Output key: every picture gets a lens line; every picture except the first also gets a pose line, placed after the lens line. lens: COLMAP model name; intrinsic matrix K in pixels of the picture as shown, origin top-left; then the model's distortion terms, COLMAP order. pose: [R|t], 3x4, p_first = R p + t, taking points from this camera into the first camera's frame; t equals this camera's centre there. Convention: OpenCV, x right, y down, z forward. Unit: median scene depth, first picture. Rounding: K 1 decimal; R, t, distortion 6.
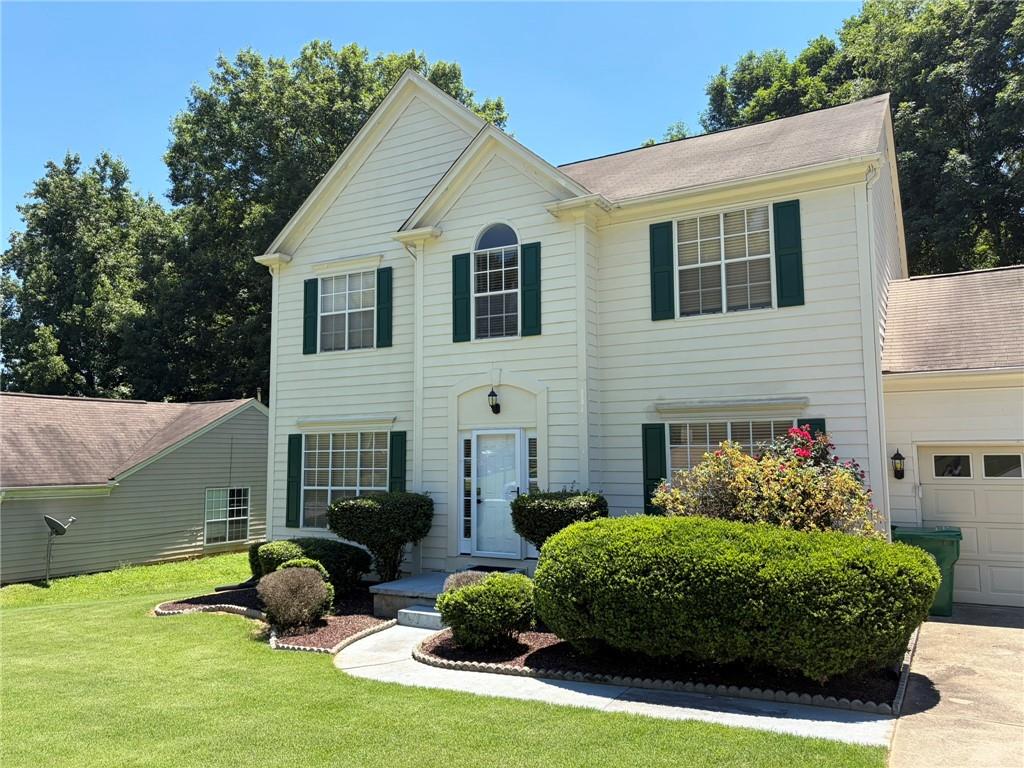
lens RADIAL K [[776.6, 0, 507.3], [0, 776.6, 386.3], [0, 0, 1]] dist [0.055510, -0.059615]
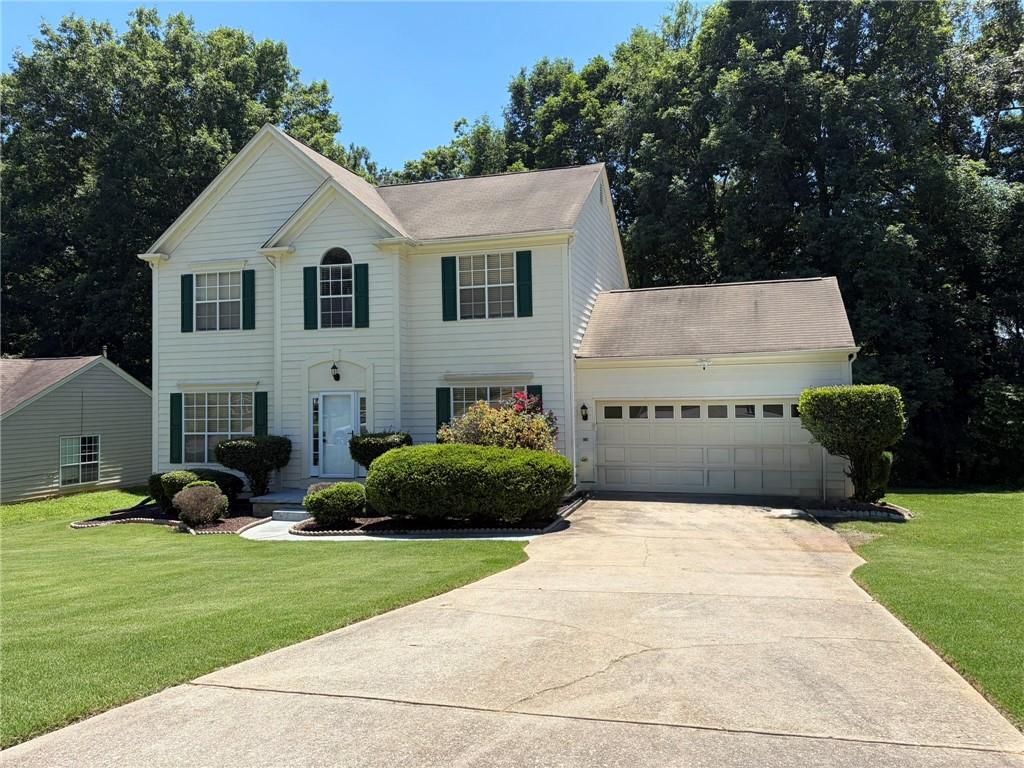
lens RADIAL K [[776.6, 0, 529.5], [0, 776.6, 379.9], [0, 0, 1]] dist [0.055510, -0.059615]
pose [[0.967079, -0.002079, 0.254469, -0.036731], [-0.014437, 0.997908, 0.063019, -0.062931], [-0.254068, -0.064618, 0.965025, -0.503709]]
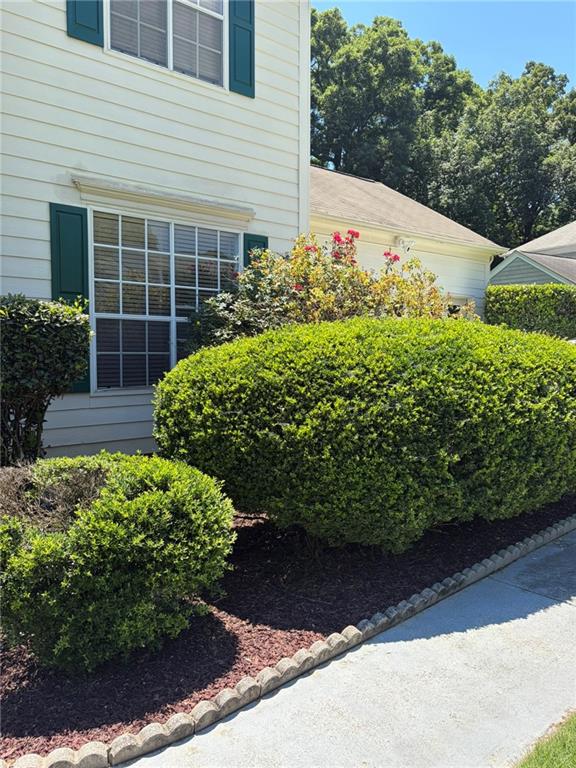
lens RADIAL K [[582.4, 0, 289.1], [0, 582.4, 385.4], [0, 0, 1]] dist [0.055510, -0.059615]
pose [[0.334784, -0.057052, 0.940566, -0.197899], [-0.094641, 0.991082, 0.093802, 0.122709], [-0.937530, -0.120420, 0.326399, 0.611440]]
